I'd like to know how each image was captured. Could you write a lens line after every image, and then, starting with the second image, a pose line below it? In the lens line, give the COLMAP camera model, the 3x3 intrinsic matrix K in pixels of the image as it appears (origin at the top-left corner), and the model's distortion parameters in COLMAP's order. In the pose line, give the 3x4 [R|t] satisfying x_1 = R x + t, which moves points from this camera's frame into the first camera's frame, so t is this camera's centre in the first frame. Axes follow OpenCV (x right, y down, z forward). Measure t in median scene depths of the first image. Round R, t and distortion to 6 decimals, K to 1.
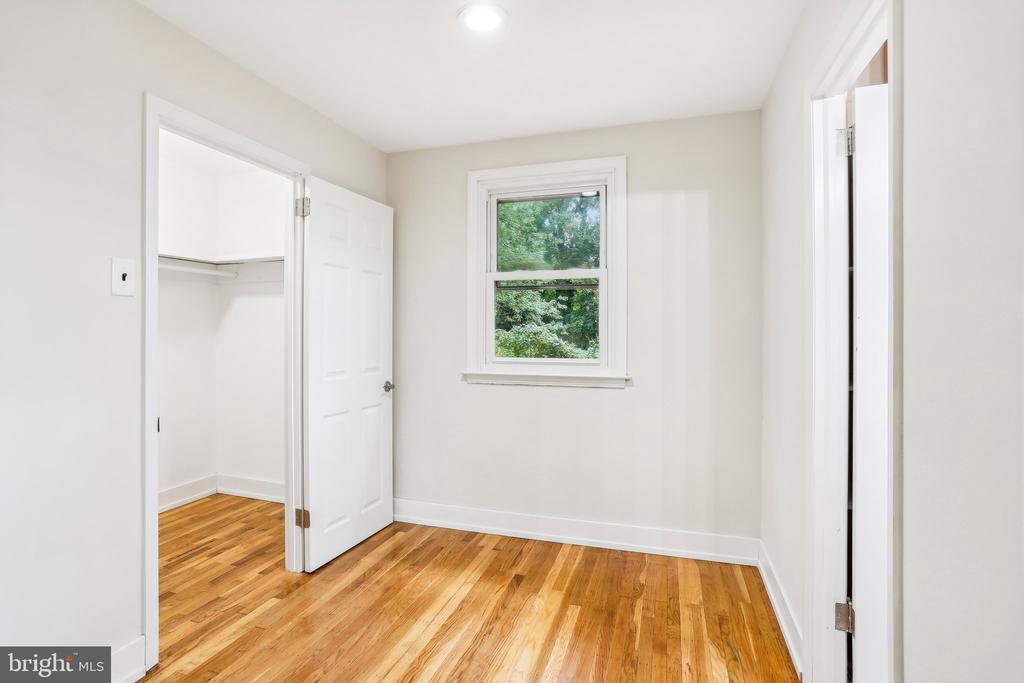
lens RADIAL K [[518.6, 0, 495.6], [0, 518.6, 329.2], [0, 0, 1]] dist [-0.071525, 0.029989]
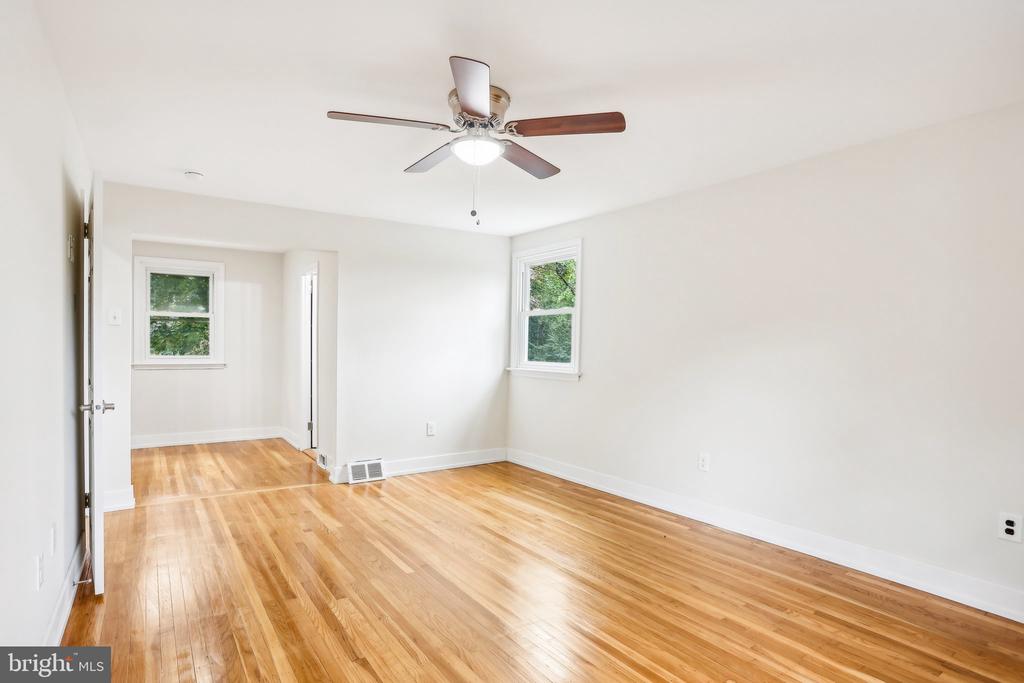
lens RADIAL K [[531.9, 0, 498.8], [0, 531.9, 362.7], [0, 0, 1]] dist [-0.058497, 0.001002]
pose [[0.603558, -0.016968, 0.797138, -0.766354], [-0.017876, 0.999234, 0.034805, -0.009133], [-0.797119, -0.035256, 0.602793, -1.206367]]
